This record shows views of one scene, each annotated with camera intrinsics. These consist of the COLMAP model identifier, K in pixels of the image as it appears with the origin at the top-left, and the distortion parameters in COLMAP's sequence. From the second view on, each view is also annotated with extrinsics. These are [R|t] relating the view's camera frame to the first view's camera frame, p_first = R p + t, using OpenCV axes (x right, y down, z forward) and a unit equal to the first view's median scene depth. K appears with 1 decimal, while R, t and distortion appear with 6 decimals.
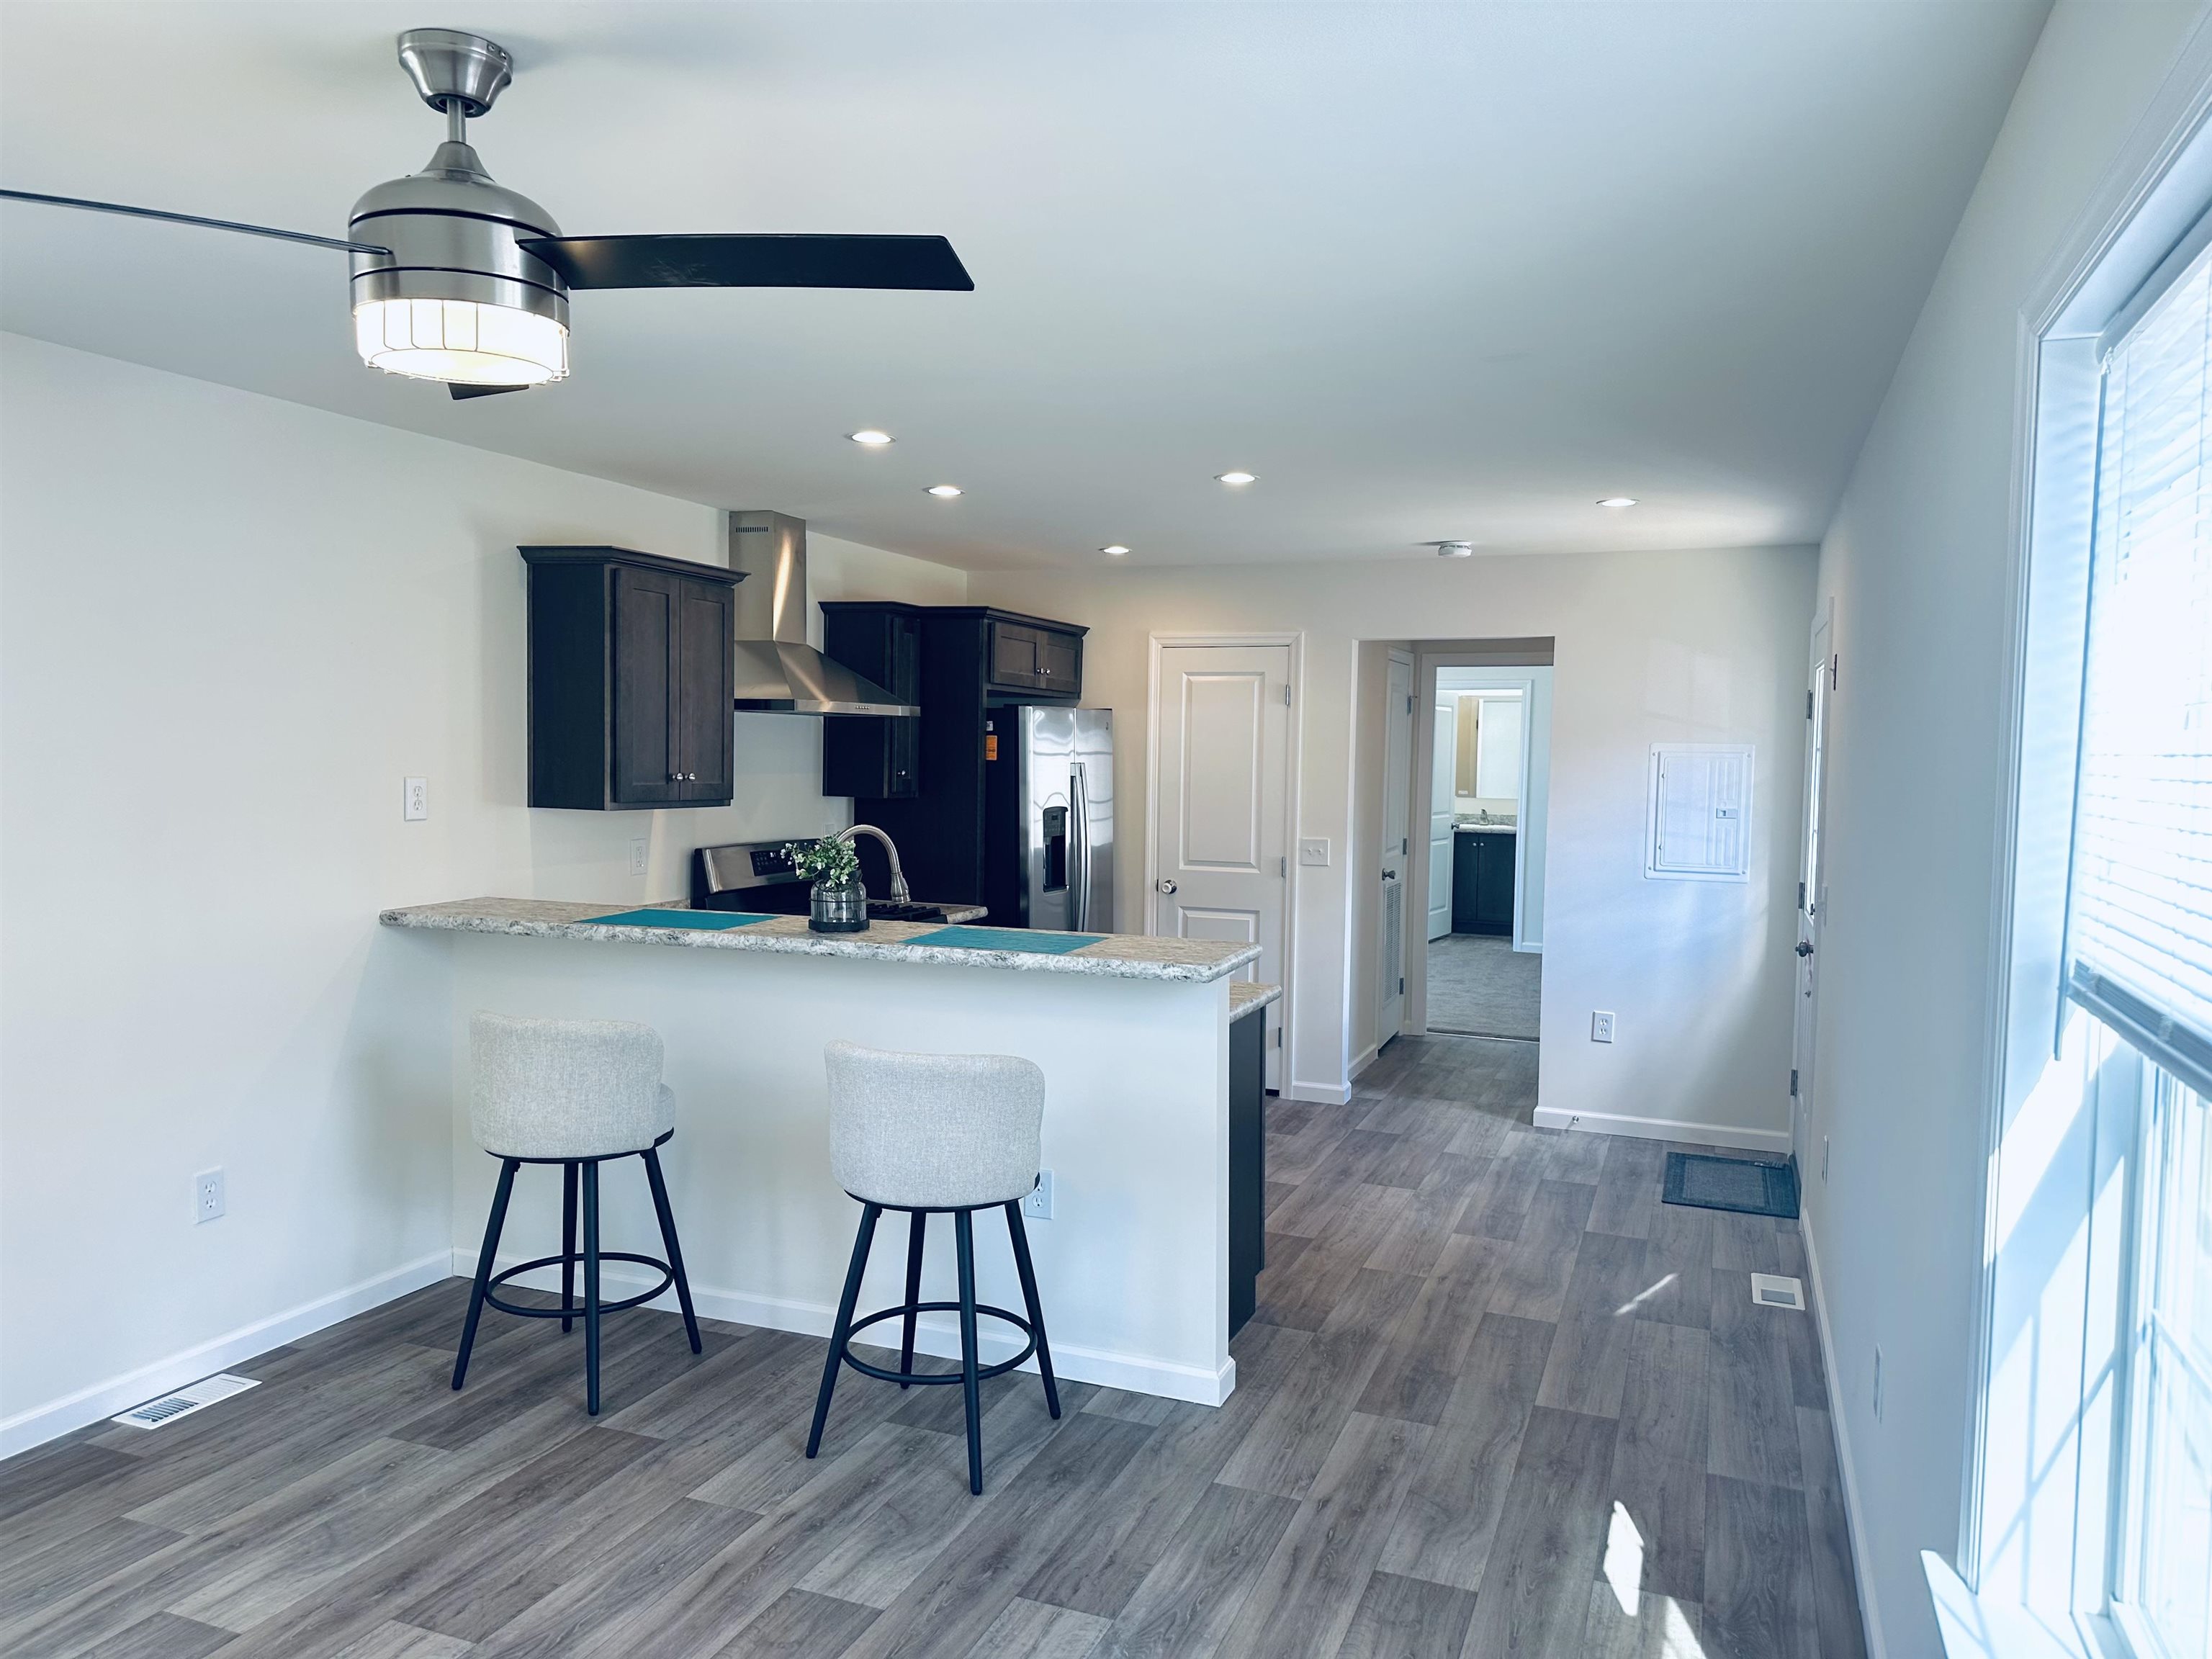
lens RADIAL K [[1562.3, 0, 1107.9], [0, 1562.3, 828.5], [0, 0, 1]] dist [0.045227, -0.059329]
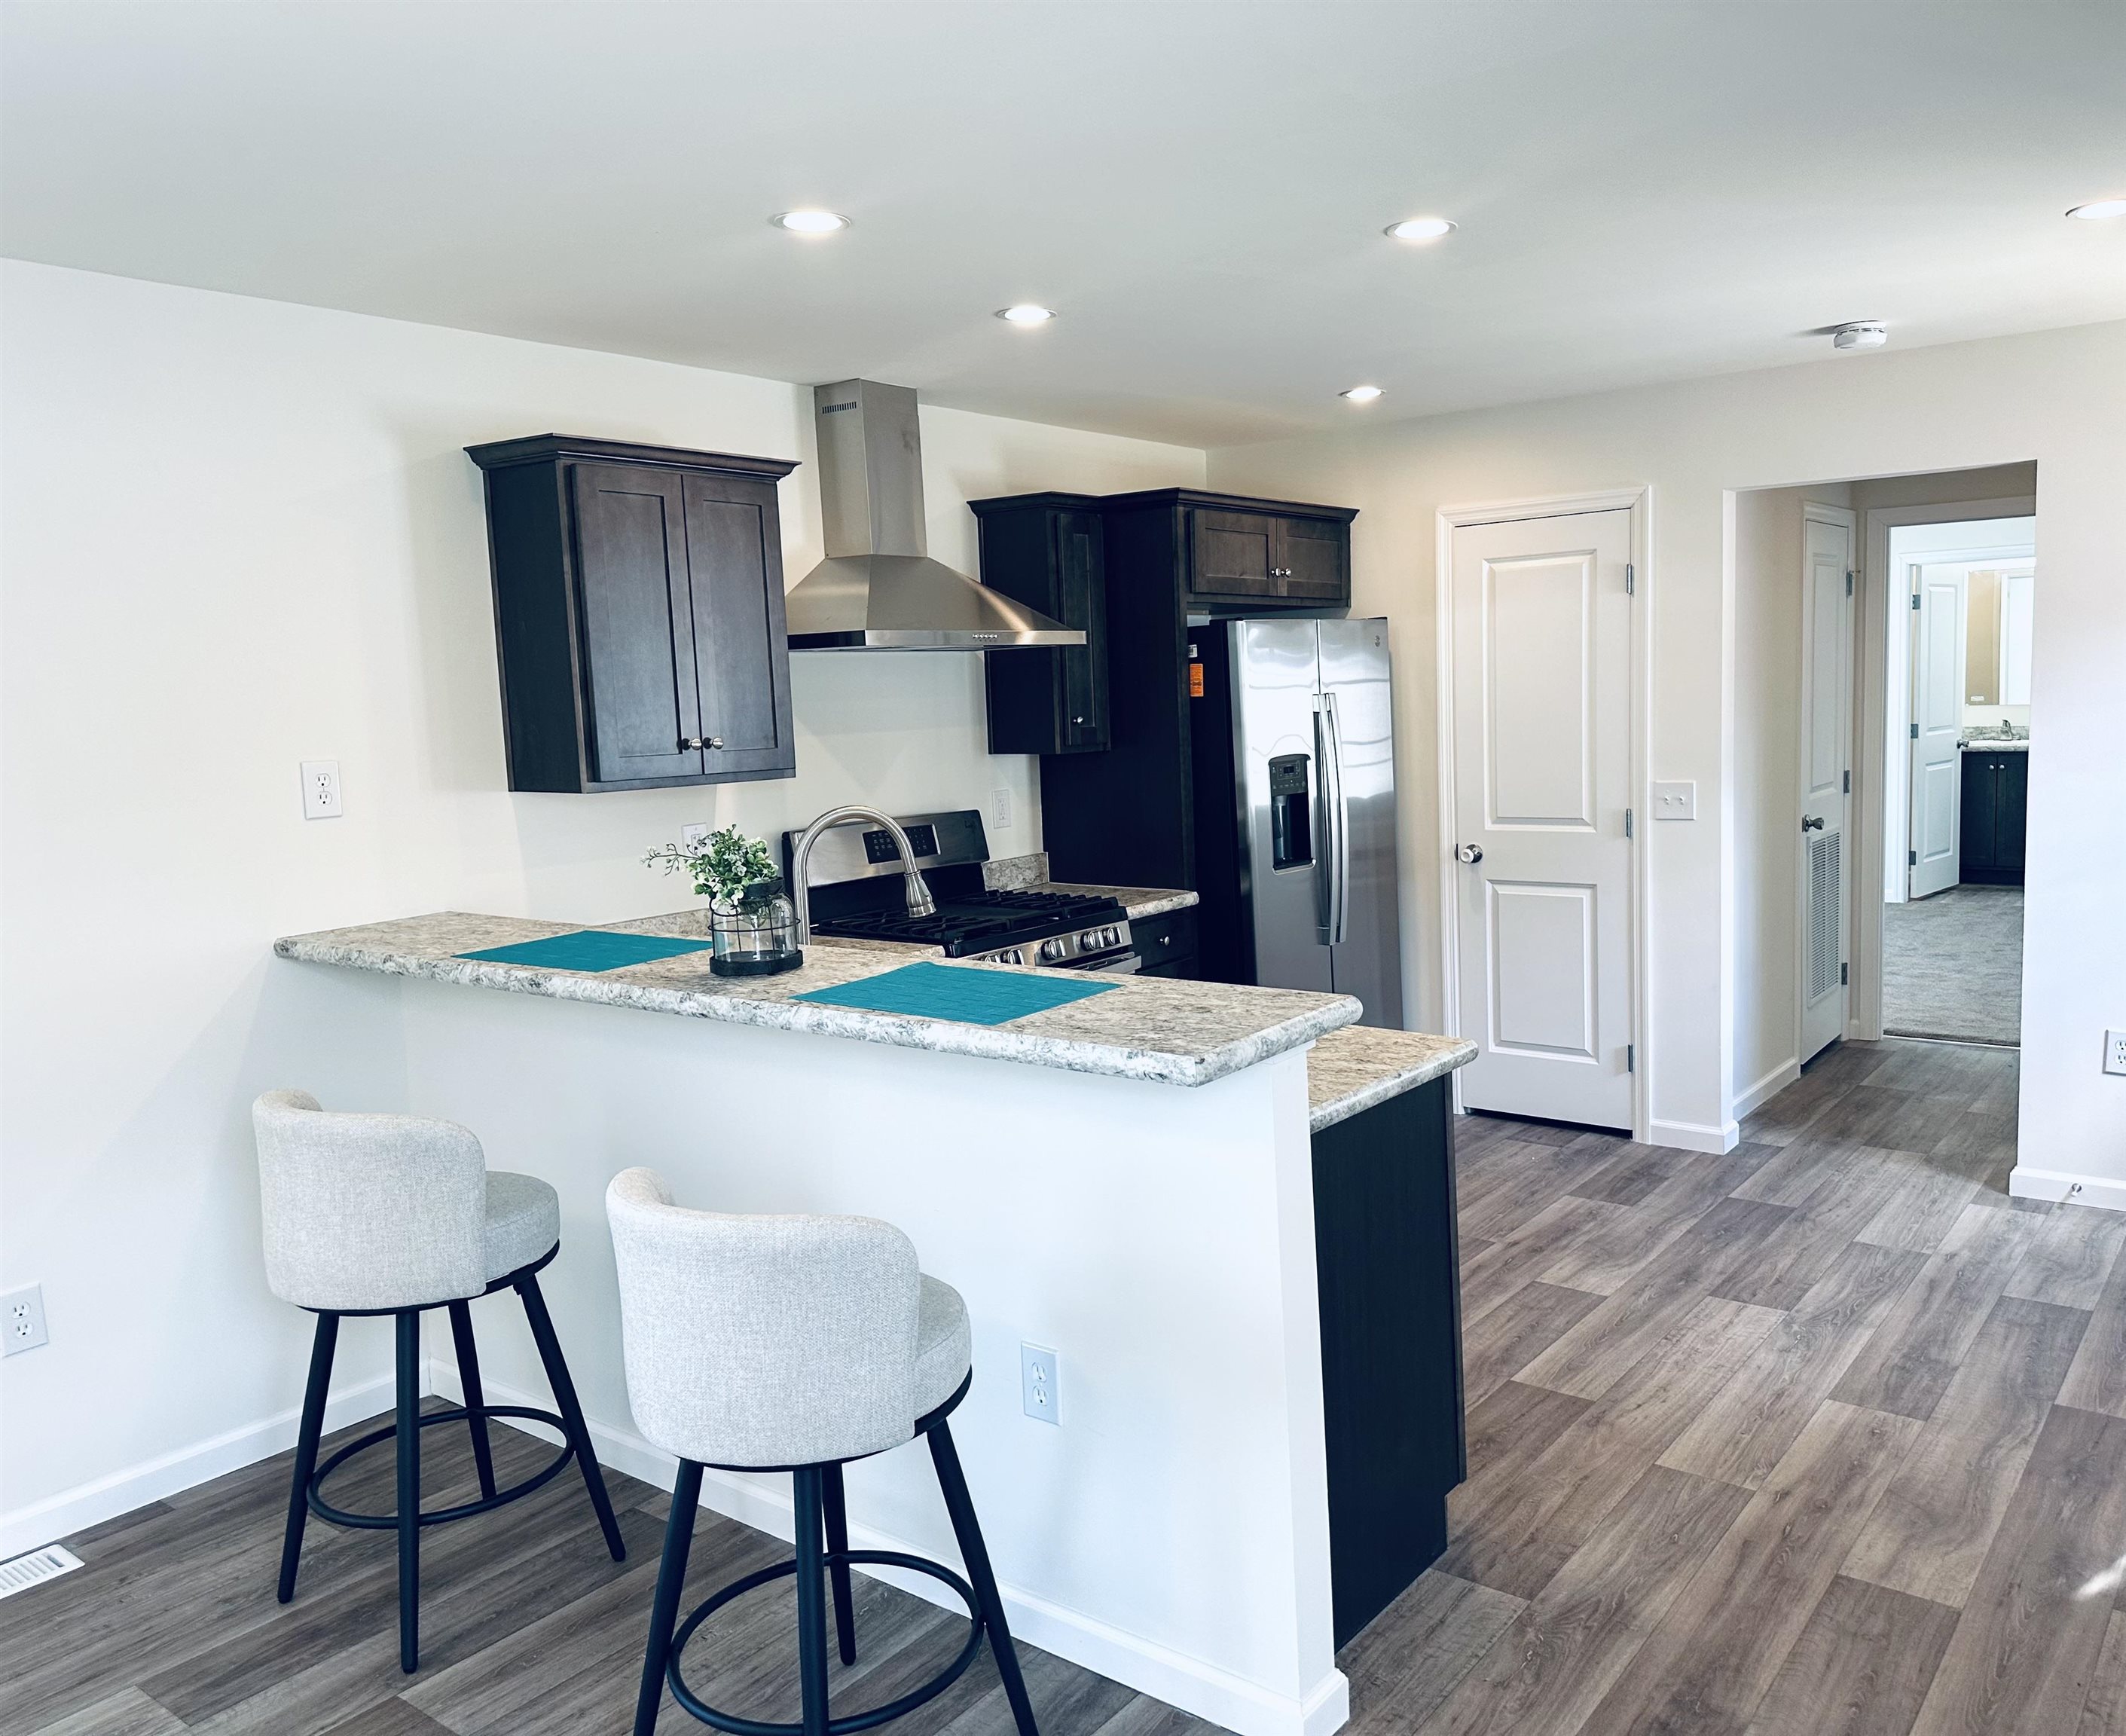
lens RADIAL K [[1661.4, 0, 1136.8], [0, 1661.4, 870.4], [0, 0, 1]] dist [0.002999, -0.014660]
pose [[0.962542, -0.023520, -0.270112, 0.146742], [0.040412, 0.997548, 0.057147, -0.009592], [0.268105, -0.065922, 0.961132, 0.304680]]
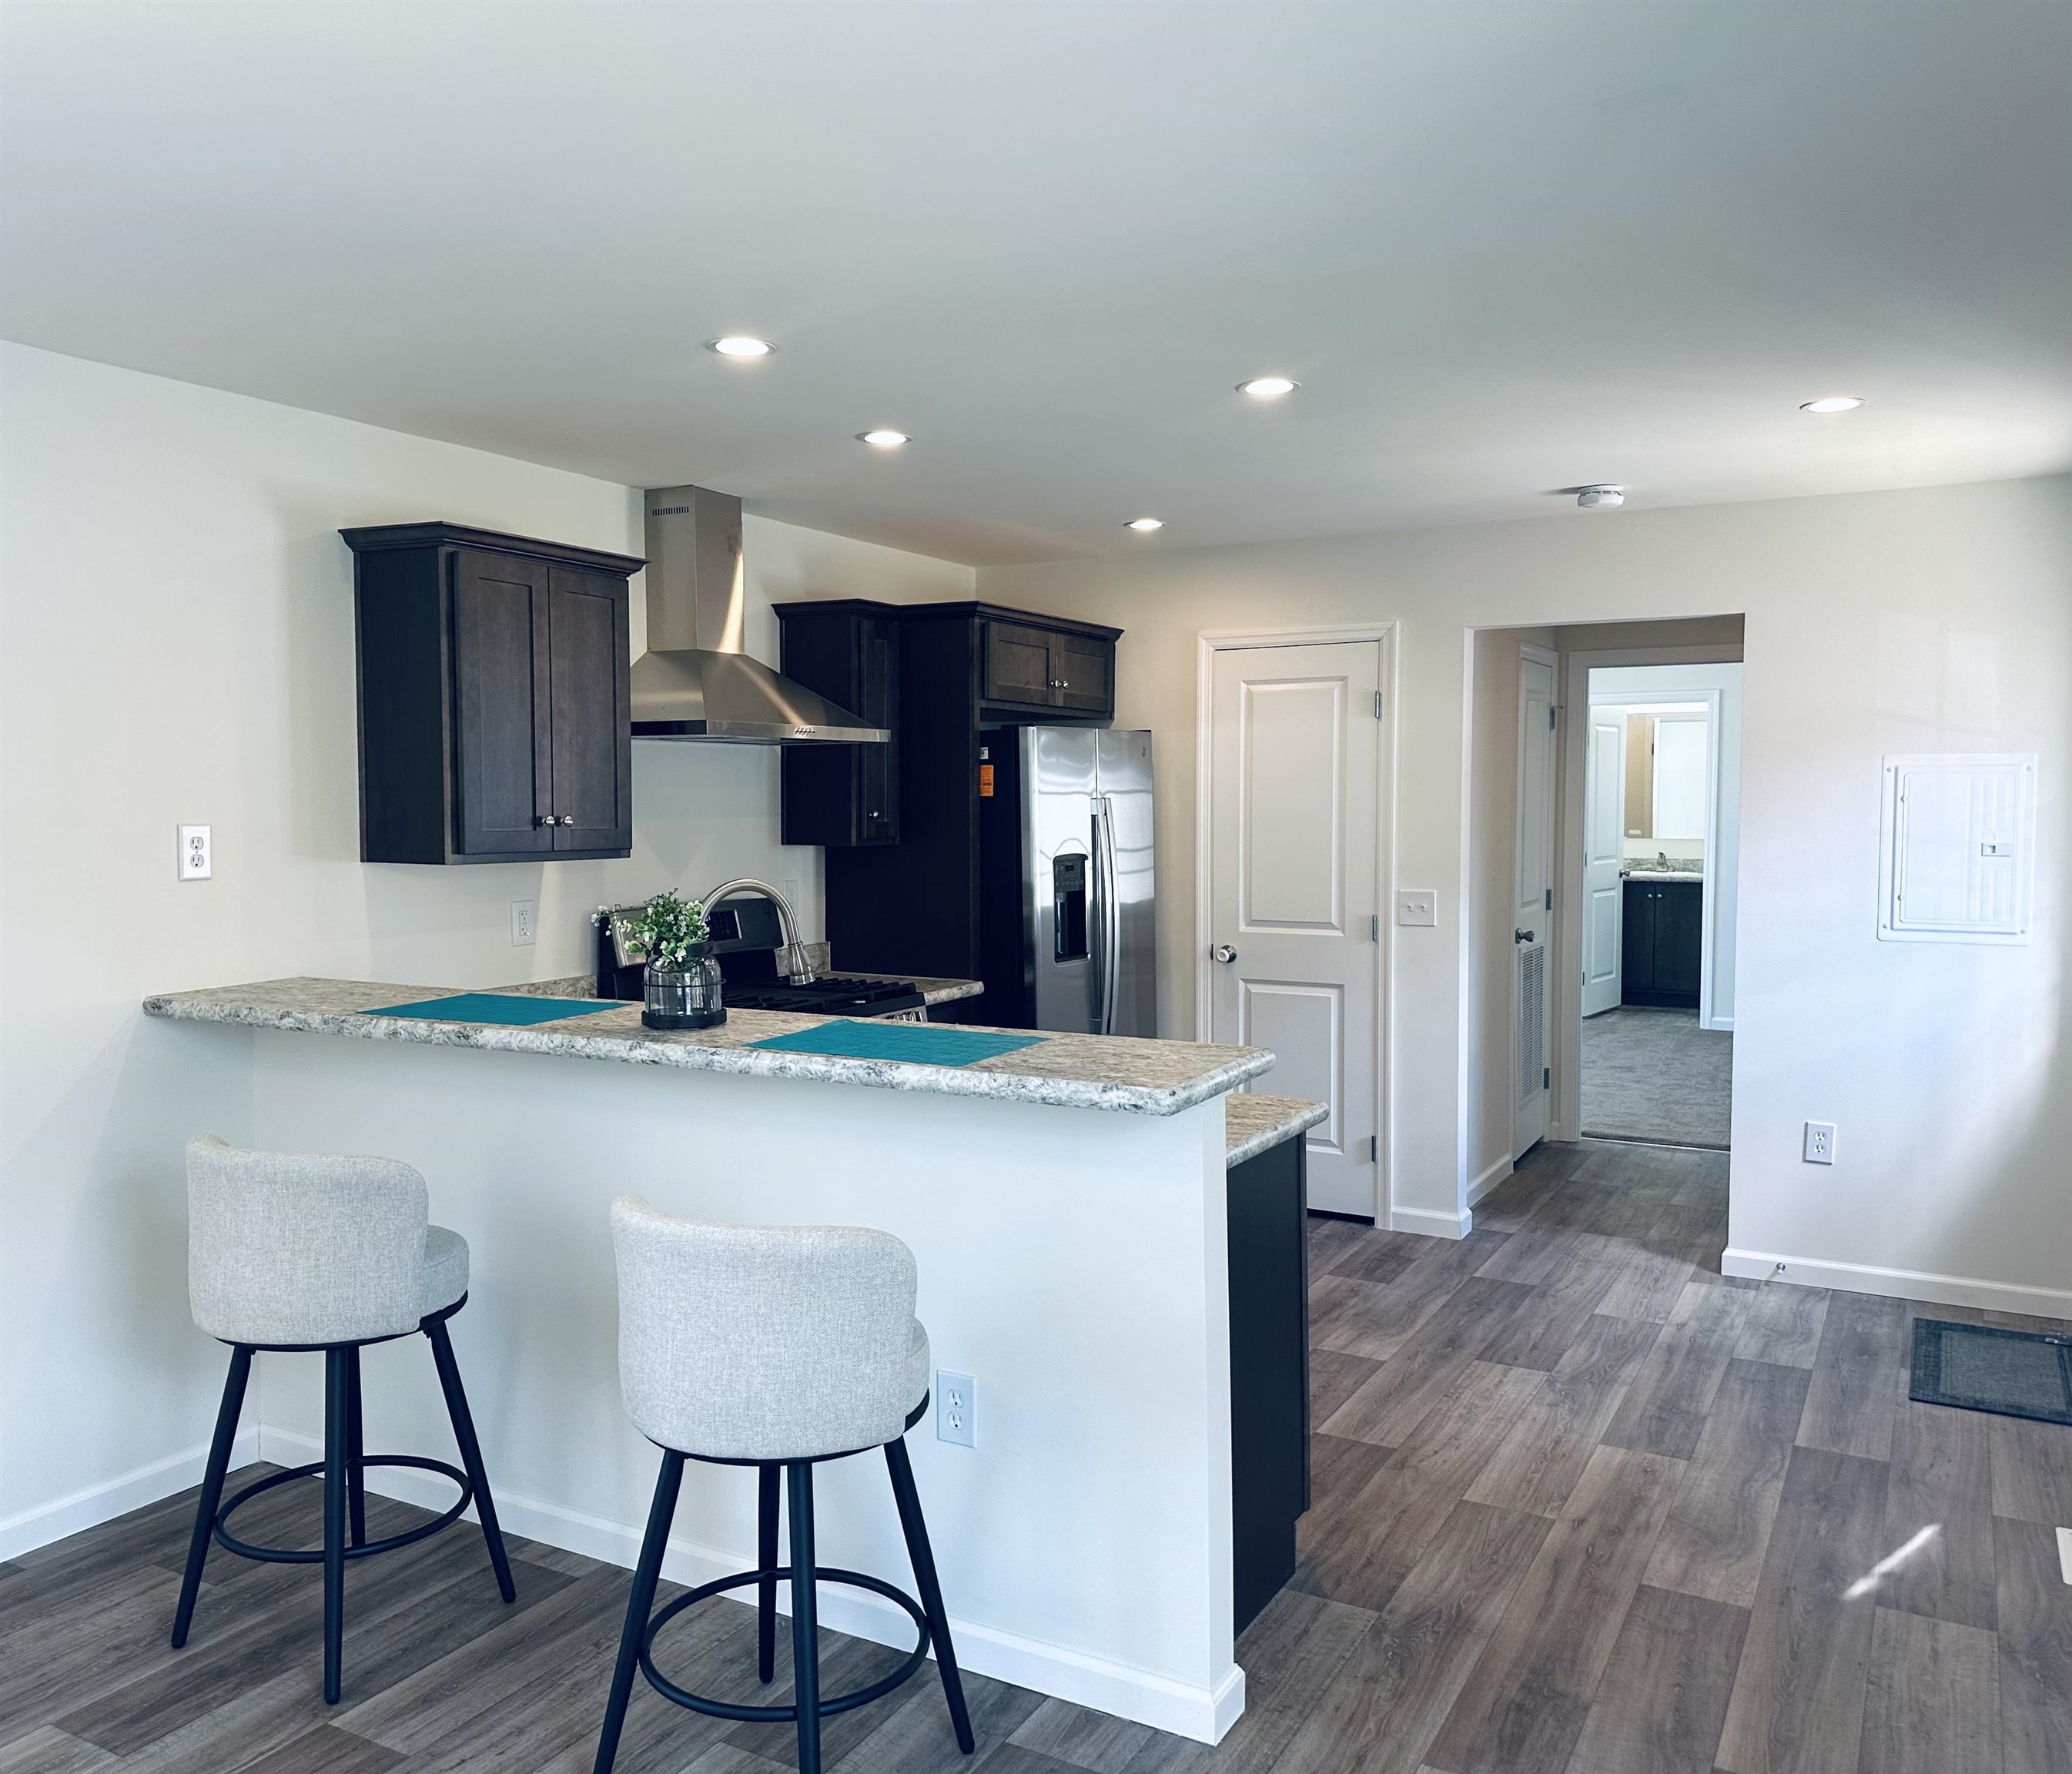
lens RADIAL K [[1695.5, 0, 975.5], [0, 1695.5, 872.1], [0, 0, 1]] dist [0.013250, -0.025165]
pose [[0.988154, -0.013097, -0.152903, 0.066436], [0.011944, 0.999893, -0.008452, 0.002245], [0.152998, 0.006525, 0.988205, 0.210068]]
